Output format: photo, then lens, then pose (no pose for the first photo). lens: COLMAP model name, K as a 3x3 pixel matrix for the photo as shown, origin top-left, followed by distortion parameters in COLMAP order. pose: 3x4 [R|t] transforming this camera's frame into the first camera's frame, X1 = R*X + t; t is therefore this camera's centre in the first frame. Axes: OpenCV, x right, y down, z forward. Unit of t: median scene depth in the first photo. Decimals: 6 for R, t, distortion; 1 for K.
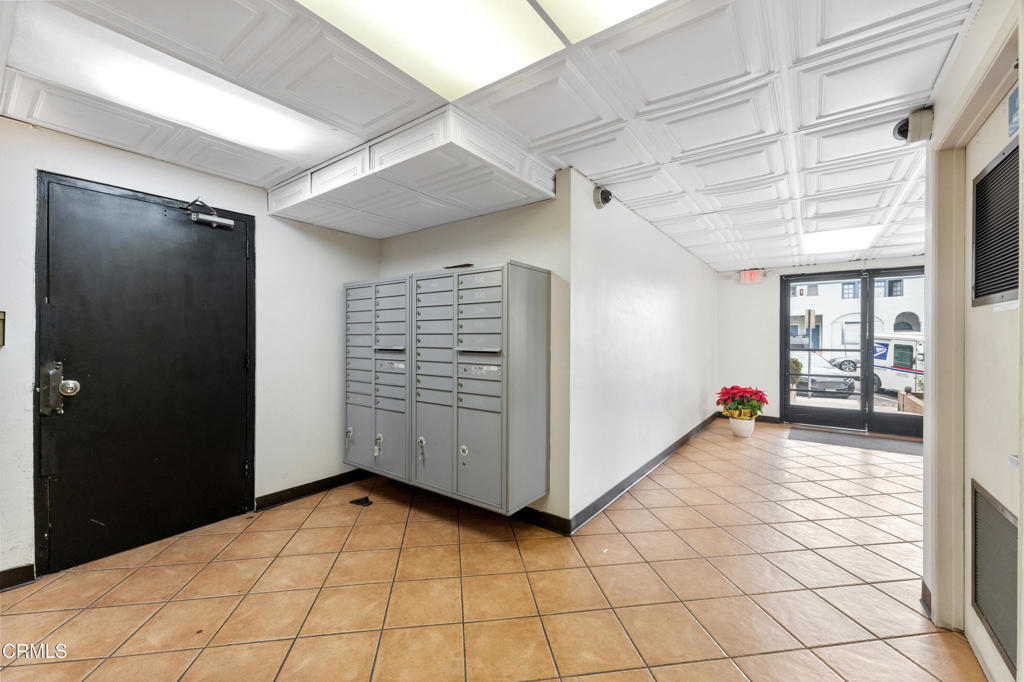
lens RADIAL K [[409.2, 0, 510.9], [0, 409.2, 345.7], [0, 0, 1]] dist [0.001558, 0.000441]
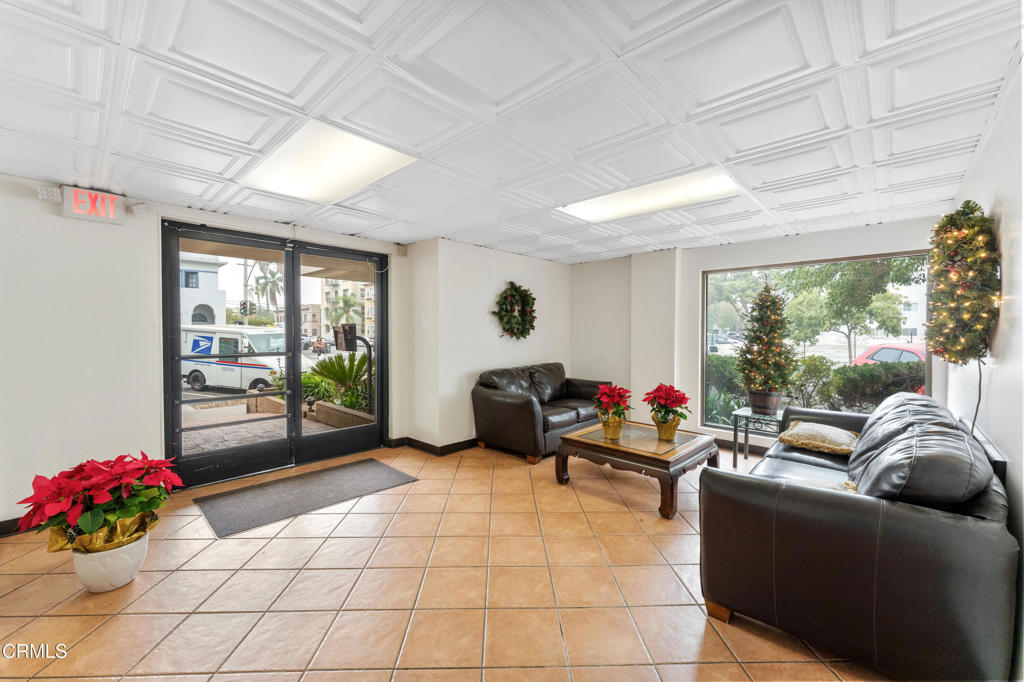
lens RADIAL K [[409.2, 0, 510.9], [0, 409.2, 345.7], [0, 0, 1]] dist [0.001558, 0.000441]
pose [[0.127392, -0.037602, 0.991139, 0.215817], [0.013742, 0.999252, 0.036143, -0.025755], [-0.991757, 0.009016, 0.127814, 0.551209]]
